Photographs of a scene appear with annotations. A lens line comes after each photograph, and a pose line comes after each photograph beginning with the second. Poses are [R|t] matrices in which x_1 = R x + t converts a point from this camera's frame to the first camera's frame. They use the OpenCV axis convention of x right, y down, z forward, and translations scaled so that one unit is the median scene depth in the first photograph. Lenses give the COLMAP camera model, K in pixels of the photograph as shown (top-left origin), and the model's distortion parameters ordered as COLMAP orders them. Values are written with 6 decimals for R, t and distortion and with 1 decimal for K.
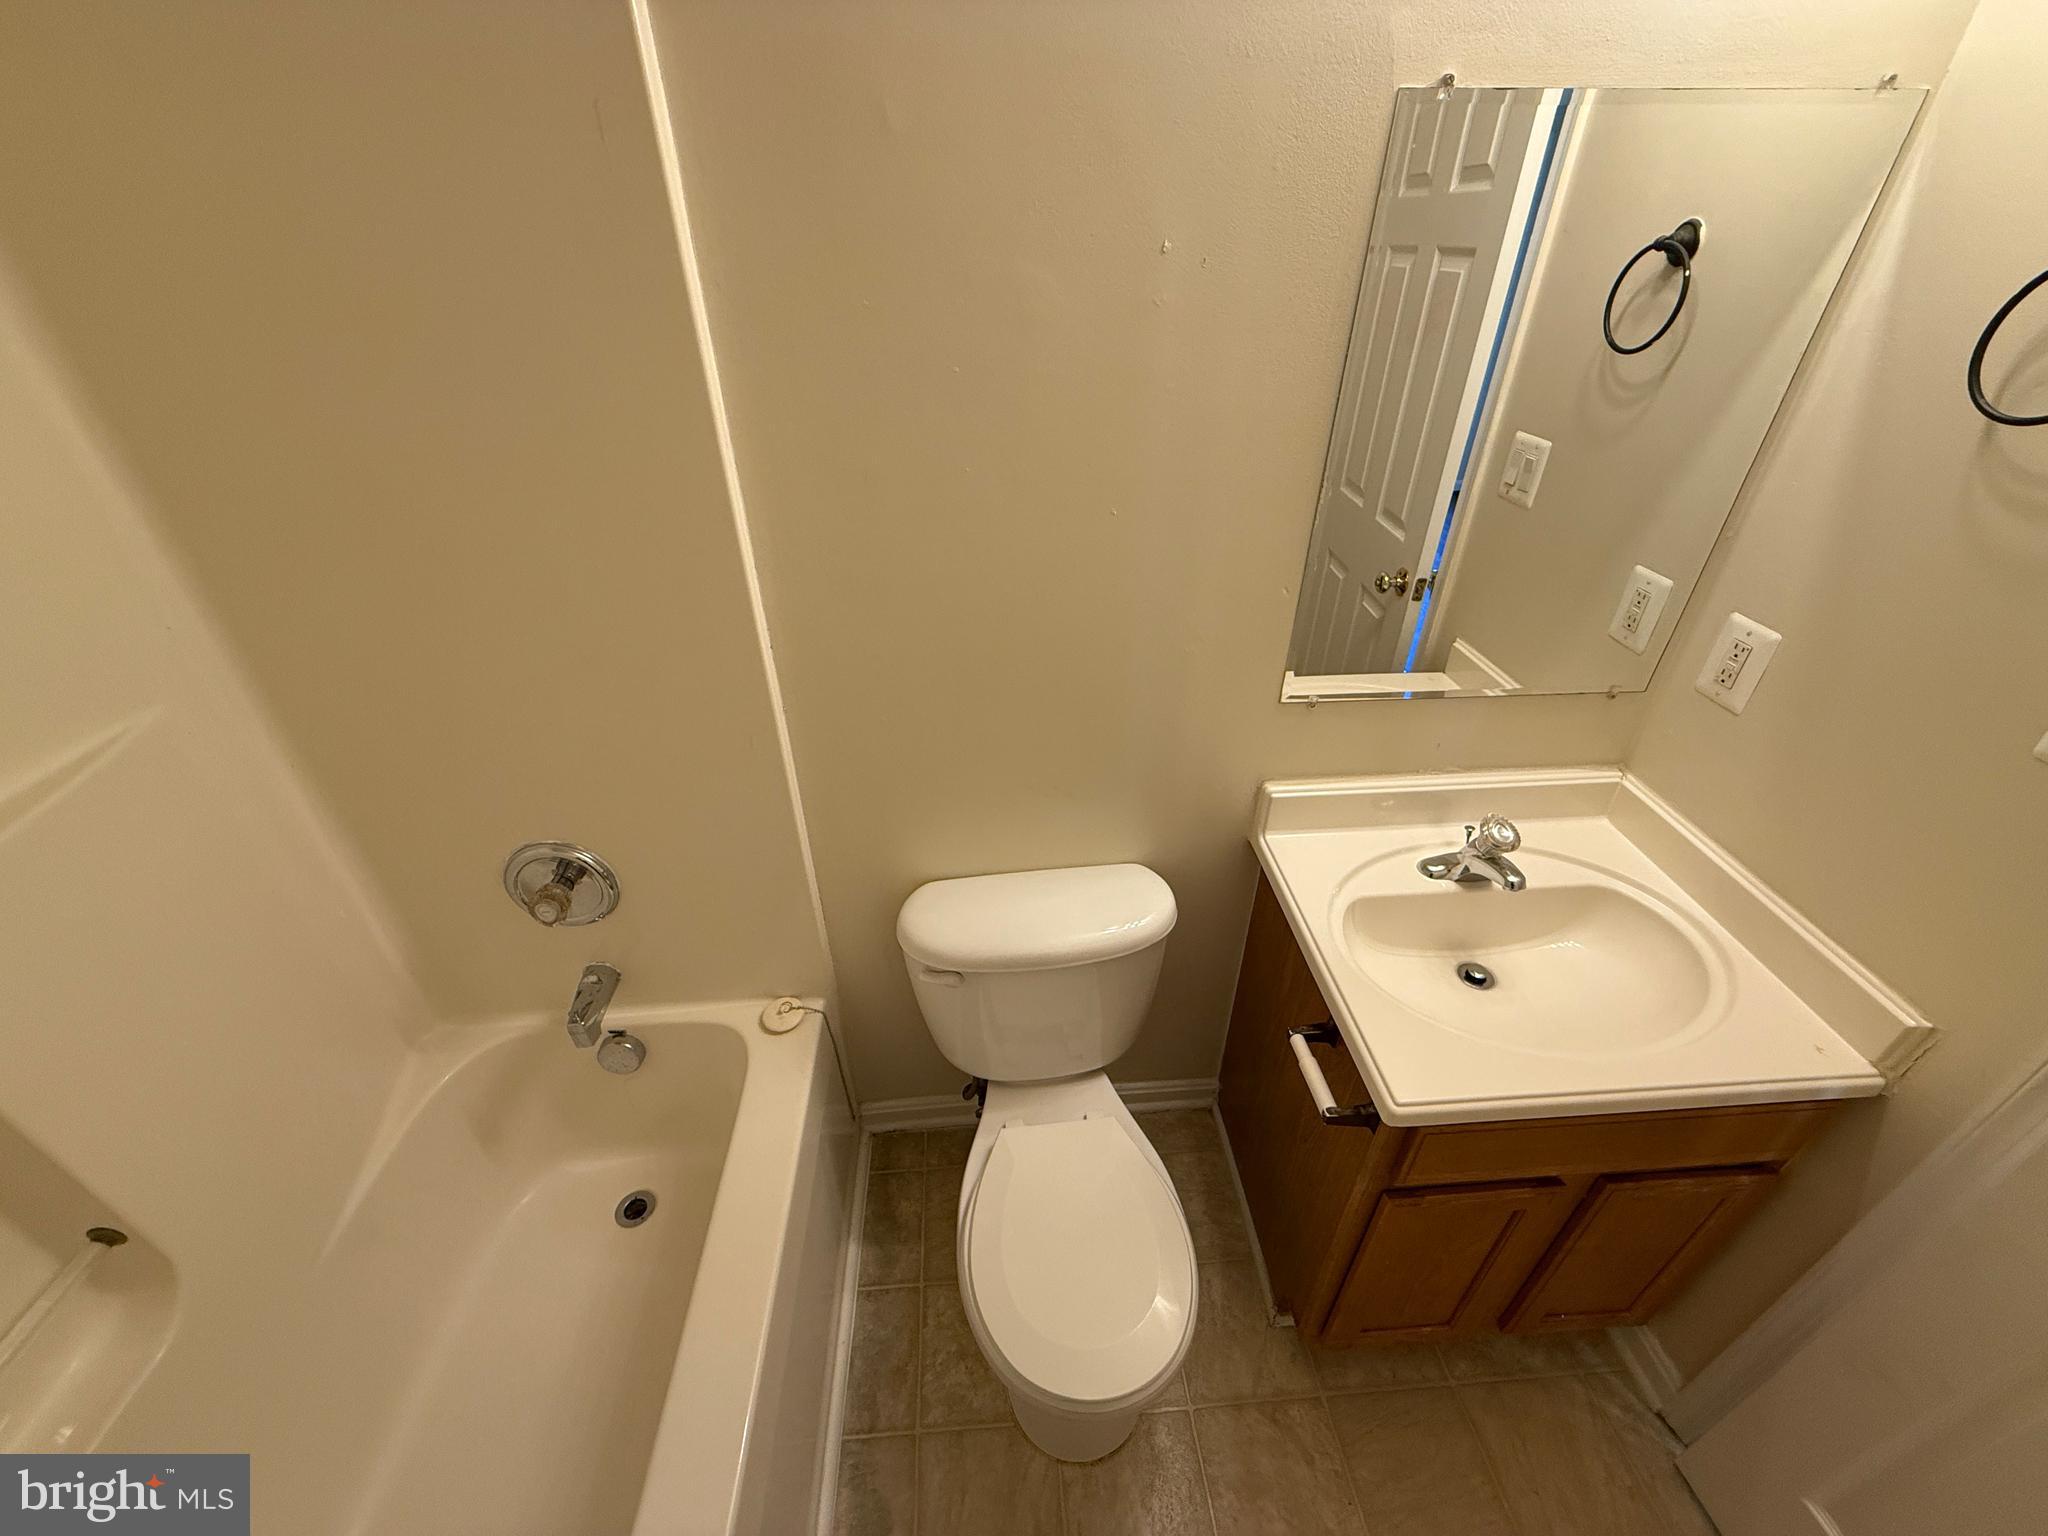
lens RADIAL K [[819.9, 0, 1024.3], [0, 819.9, 770.3], [0, 0, 1]] dist [-0.003396, 0.001113]
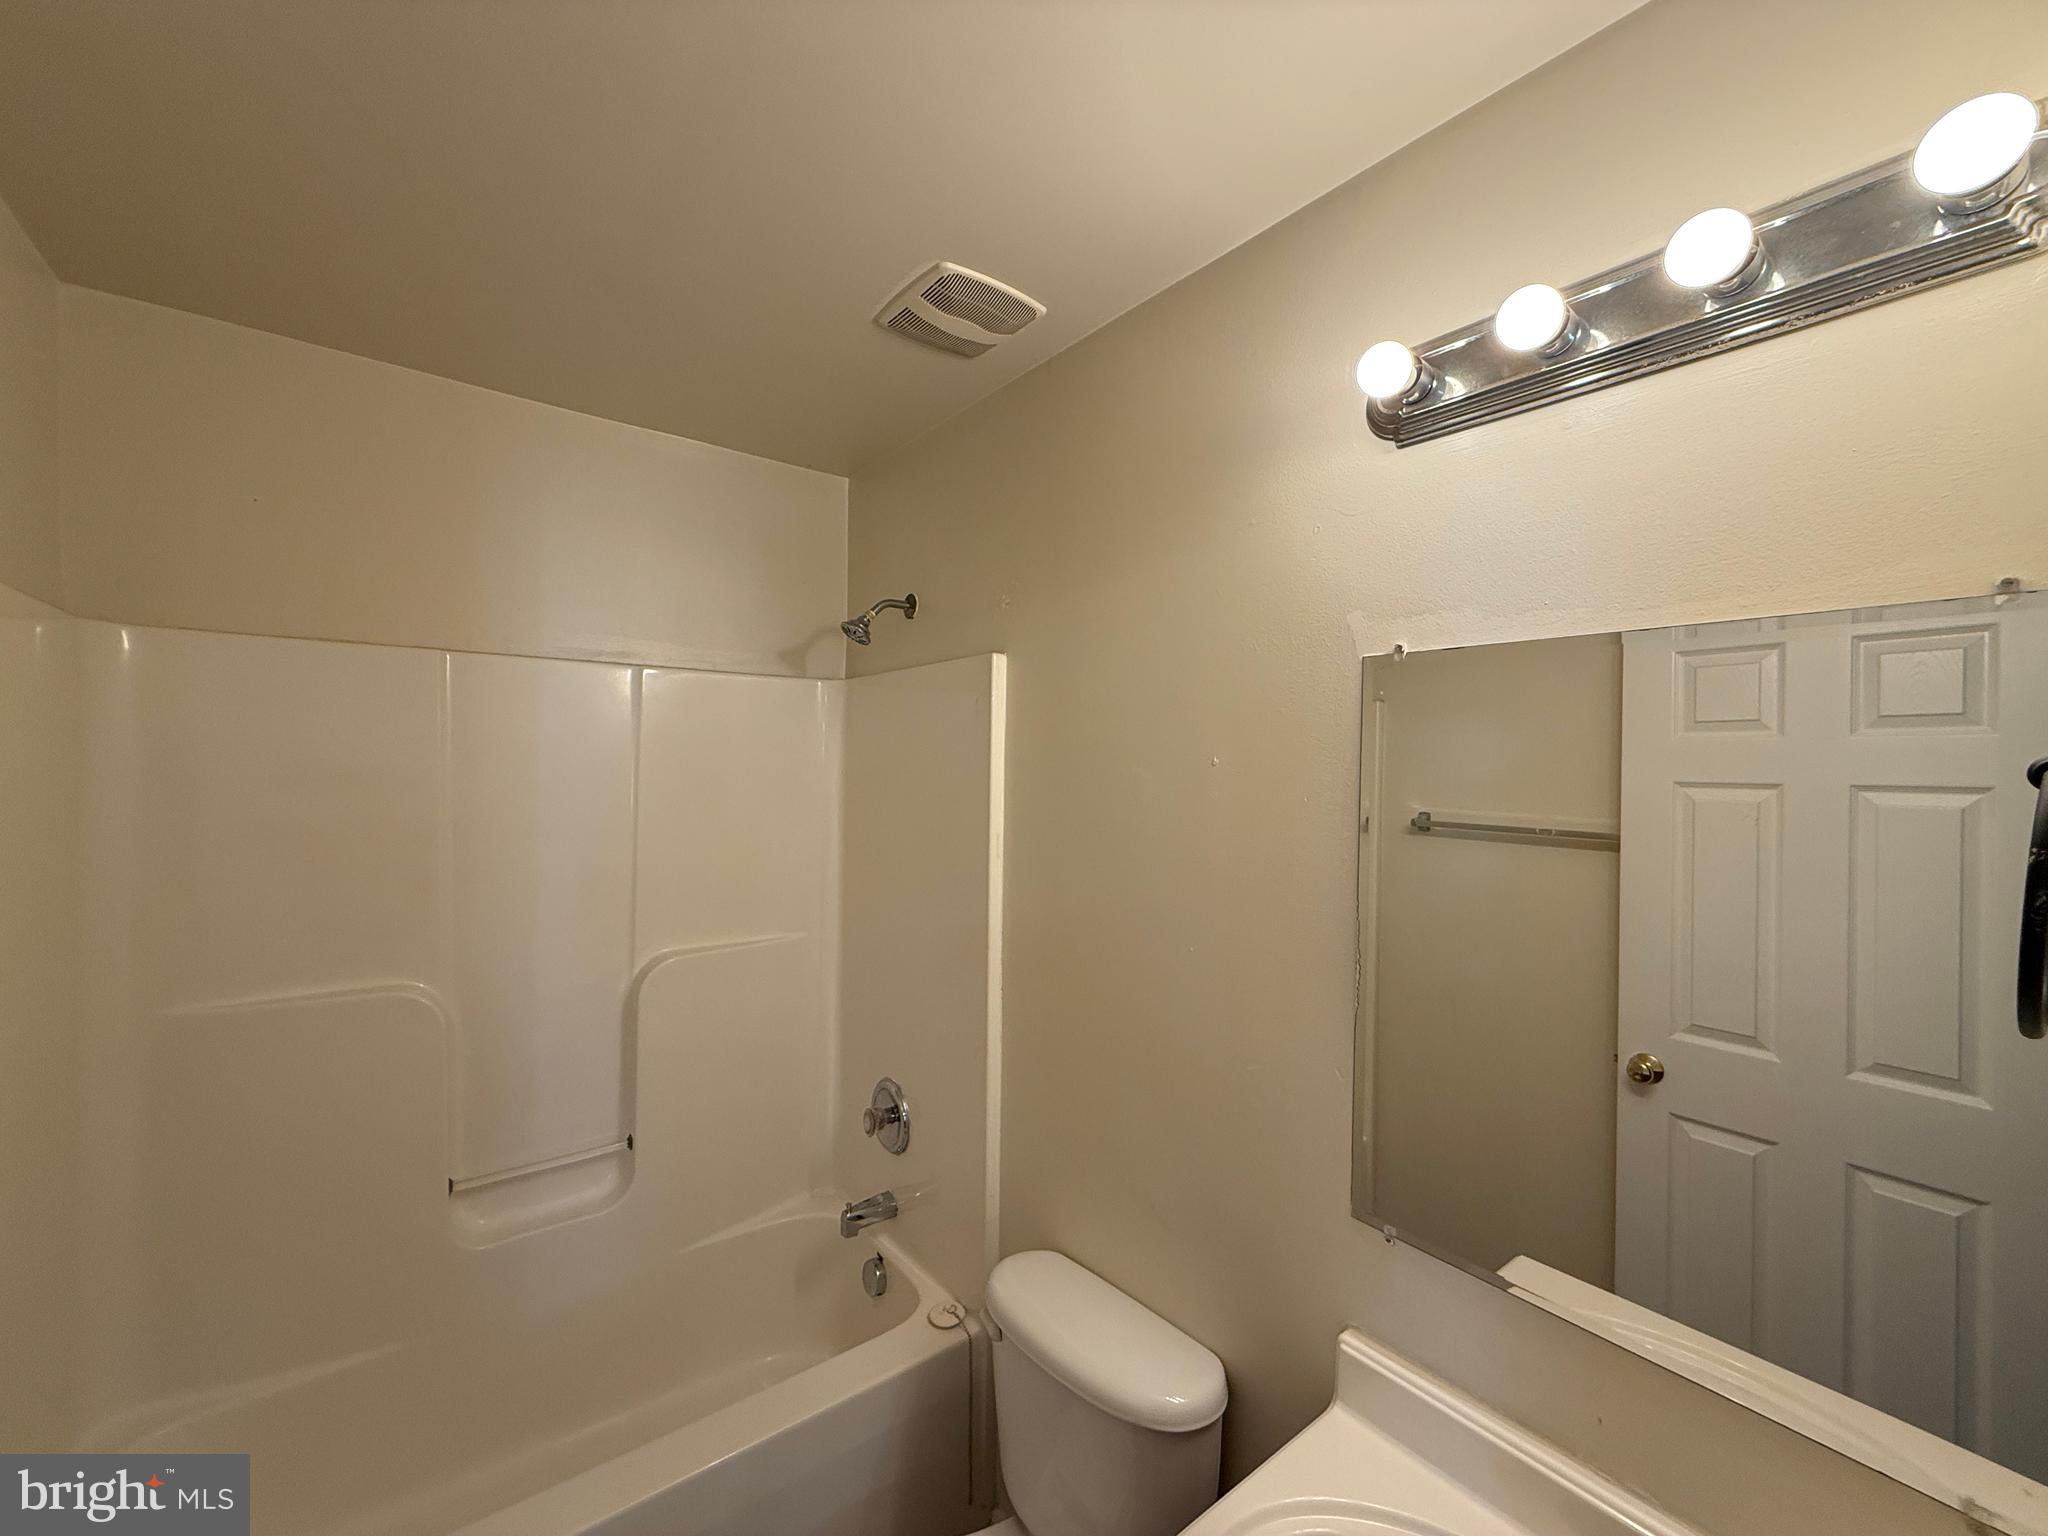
lens RADIAL K [[819.9, 0, 1017.2], [0, 819.9, 767.8], [0, 0, 1]] dist [-0.003396, 0.001113]
pose [[0.556876, 0.020074, -0.830353, 0.780081], [-0.476031, 0.826945, -0.299259, -0.046279], [0.680649, 0.561924, 0.470062, 0.098660]]
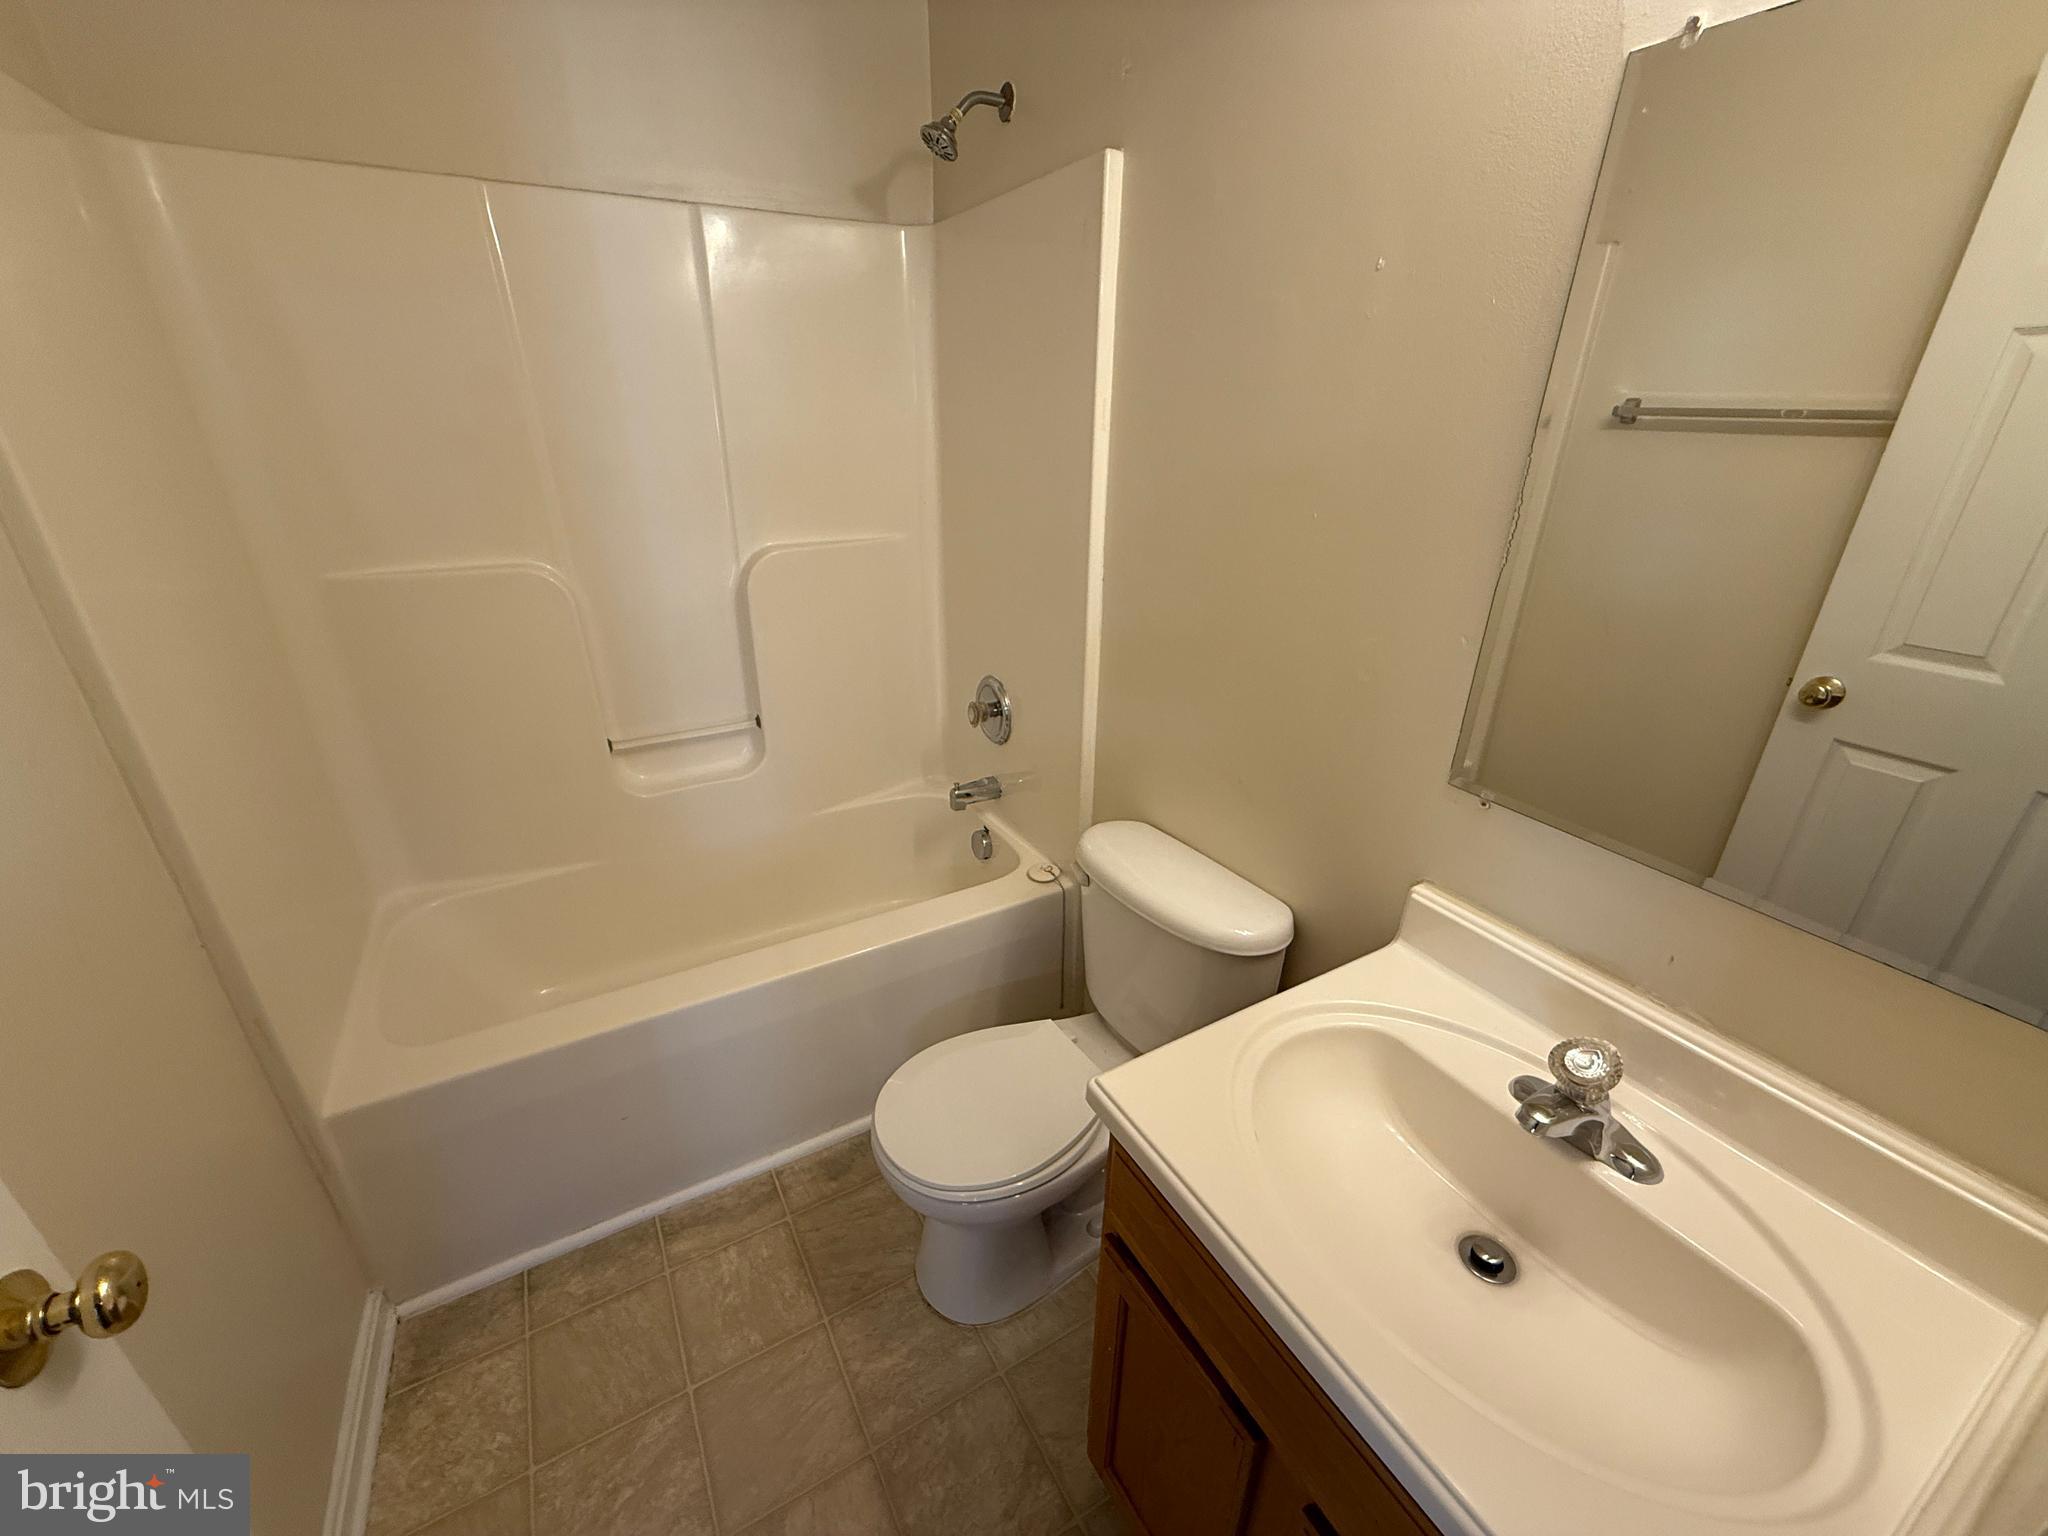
lens RADIAL K [[819.9, 0, 1014.6], [0, 819.9, 772.6], [0, 0, 1]] dist [-0.003396, 0.001113]
pose [[0.433834, 0.378962, -0.817420, 0.760307], [-0.506628, 0.852835, 0.126496, 0.024562], [0.745061, 0.359250, 0.561981, 0.196179]]
